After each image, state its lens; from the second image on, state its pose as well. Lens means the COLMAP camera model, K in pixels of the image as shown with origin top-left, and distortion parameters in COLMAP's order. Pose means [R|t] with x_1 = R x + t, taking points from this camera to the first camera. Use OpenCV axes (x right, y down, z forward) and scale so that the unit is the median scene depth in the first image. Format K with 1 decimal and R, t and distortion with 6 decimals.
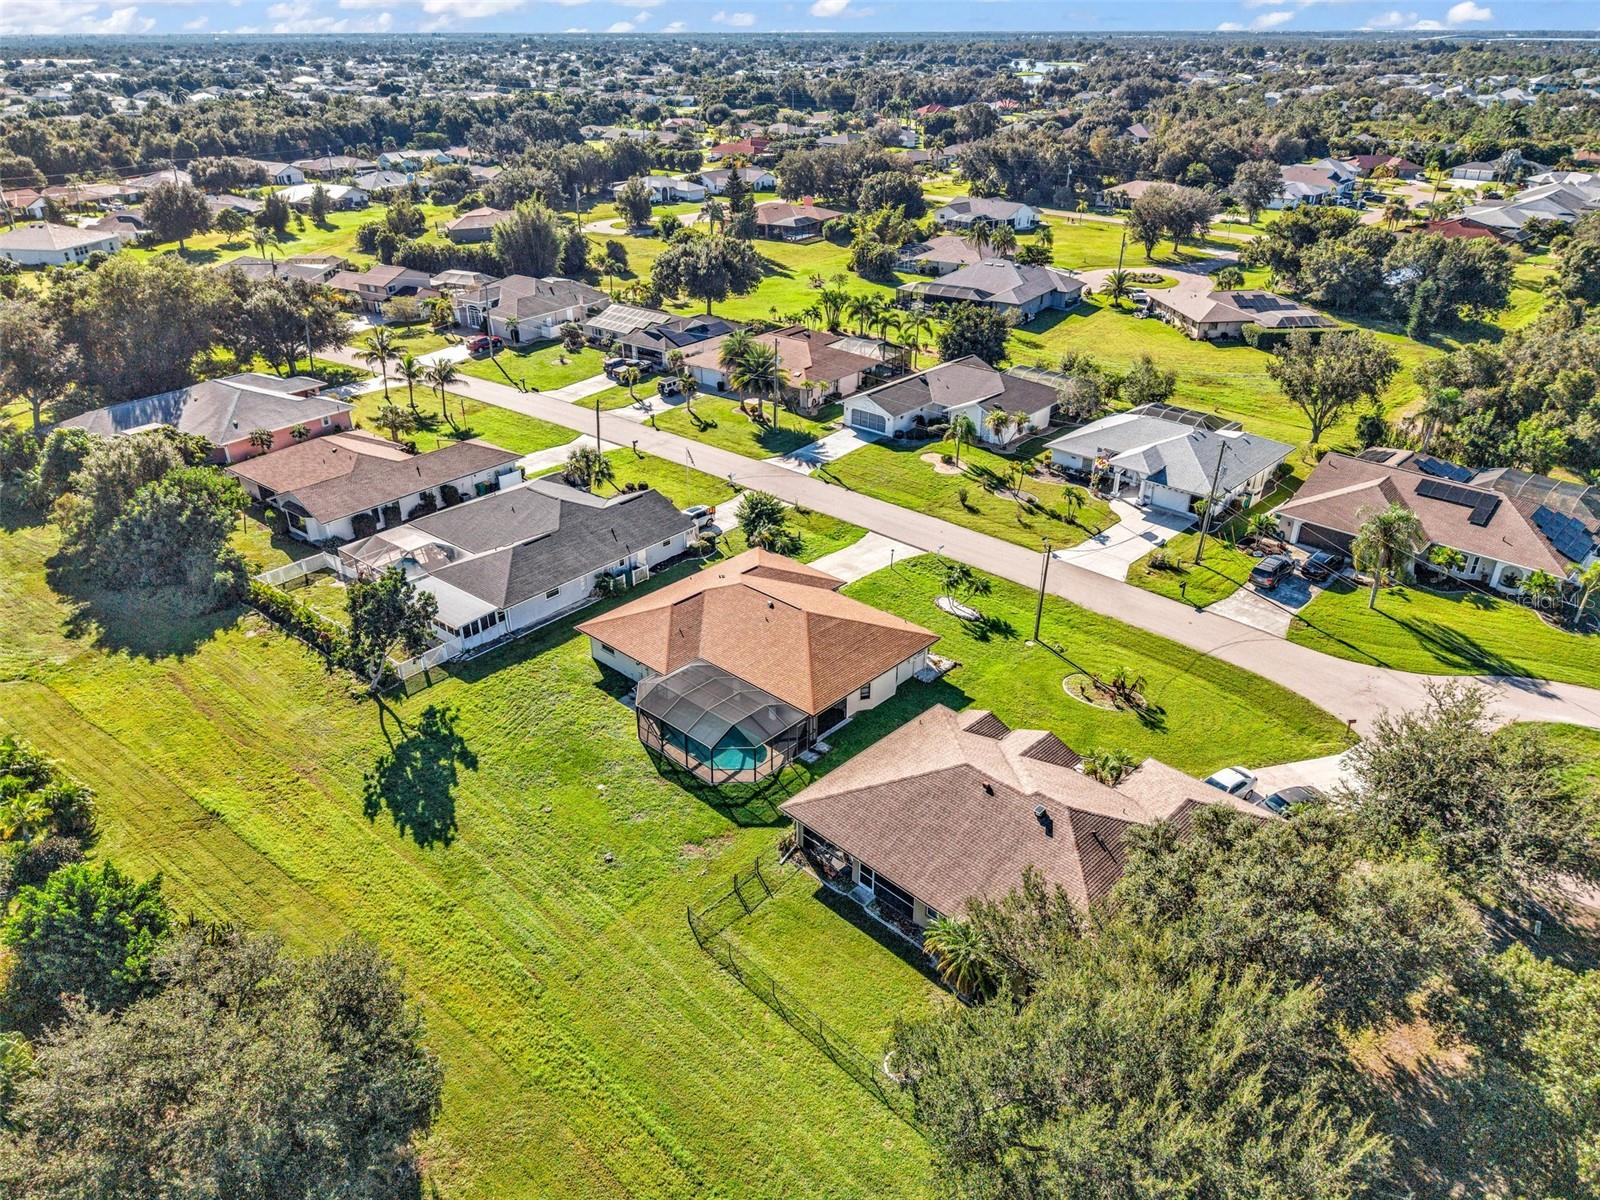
lens RADIAL K [[1070.4, 0, 798.1], [0, 1070.4, 600.1], [0, 0, 1]] dist [0.030845, -0.032560]
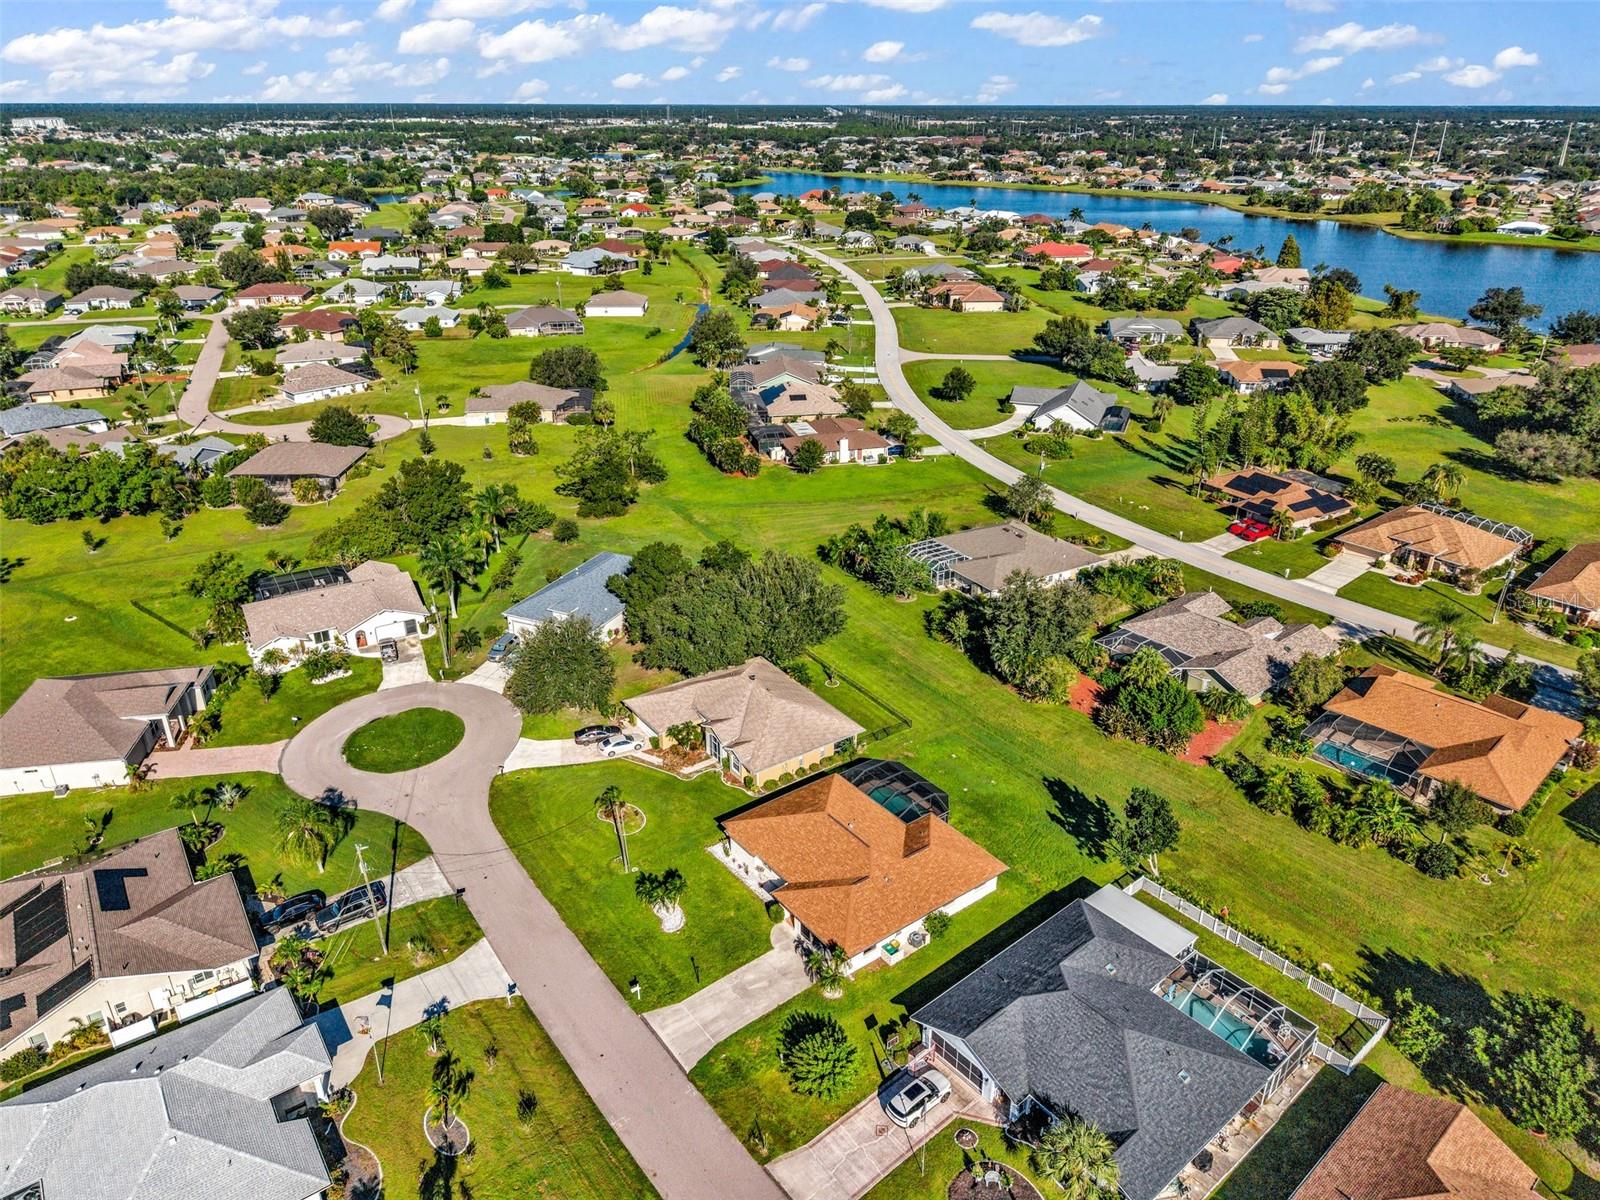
lens RADIAL K [[1070.4, 0, 798.1], [0, 1070.4, 600.1], [0, 0, 1]] dist [0.030845, -0.032560]
pose [[-0.984395, -0.074264, 0.159538, -0.110760], [0.082207, 0.607519, 0.790040, -0.884049], [-0.155593, 0.790826, -0.591934, 1.171777]]
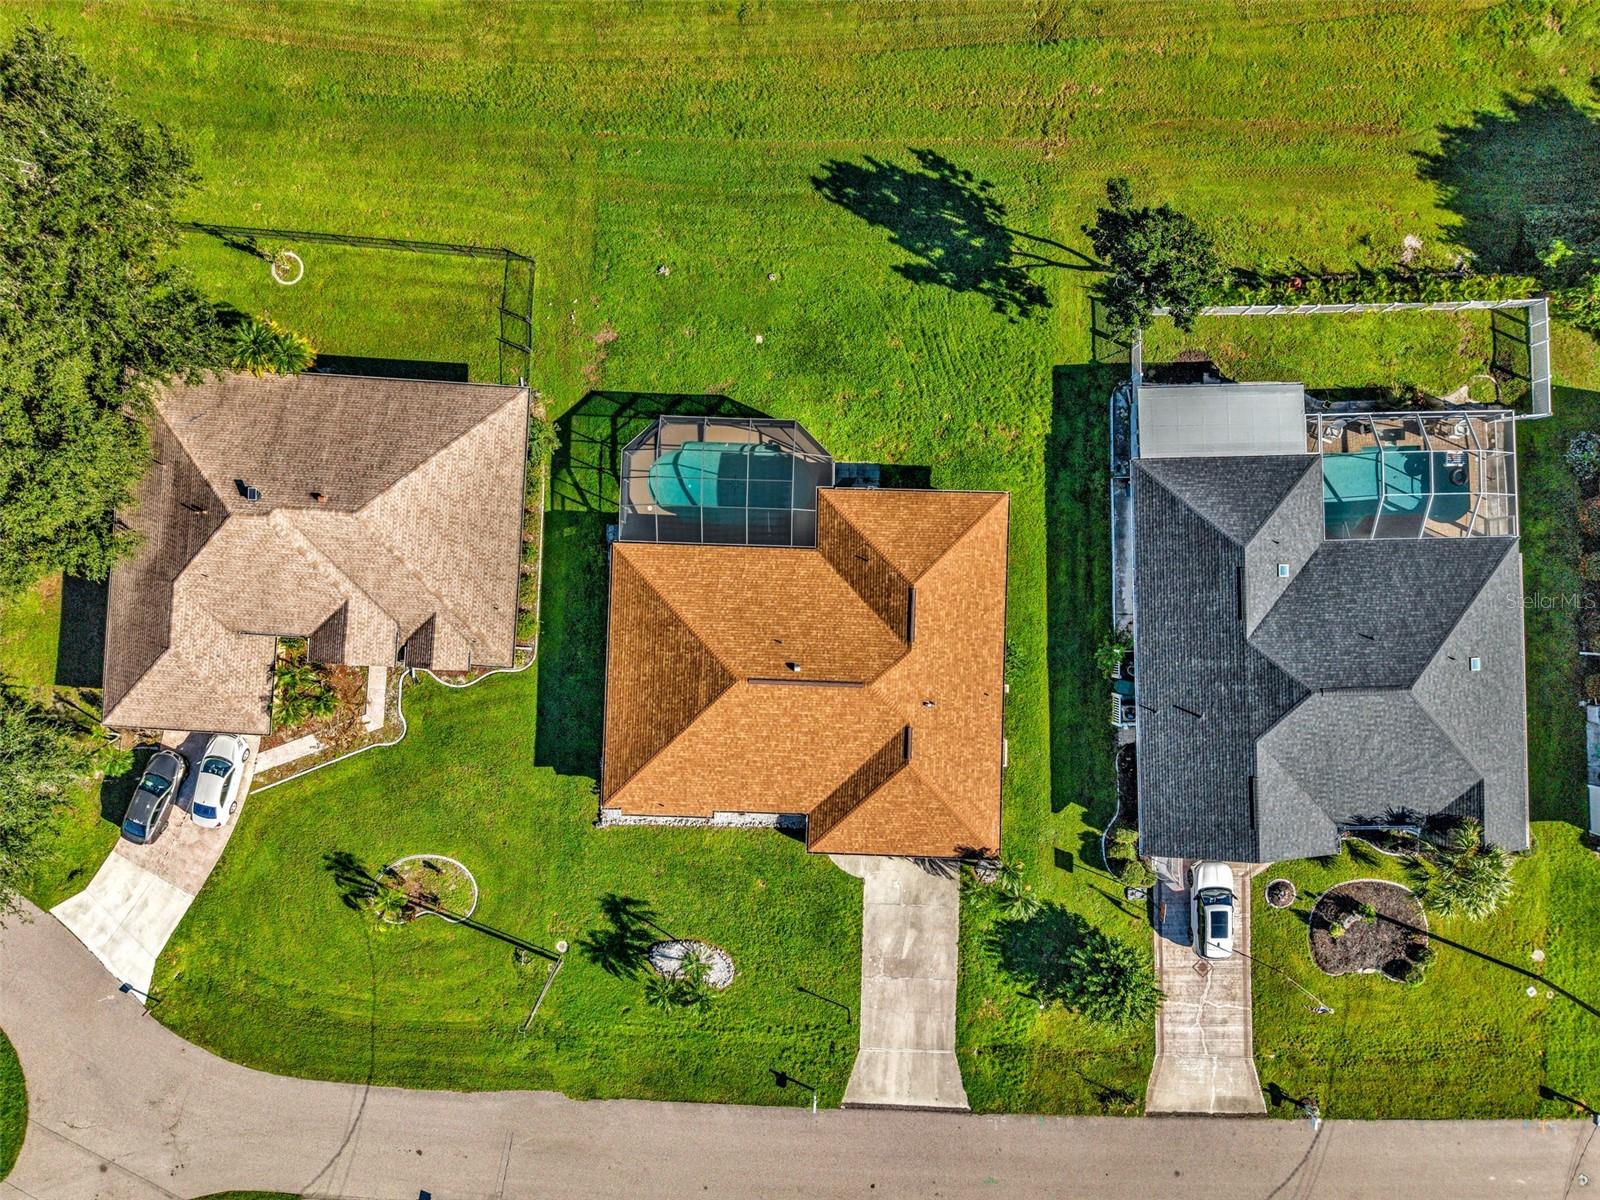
lens RADIAL K [[1070.4, 0, 798.1], [0, 1070.4, 600.1], [0, 0, 1]] dist [0.030845, -0.032560]
pose [[-0.752627, 0.658446, 0.000695, -0.043546], [-0.301647, -0.345731, 0.888526, -0.455289], [0.585287, 0.668519, 0.458825, 0.492162]]
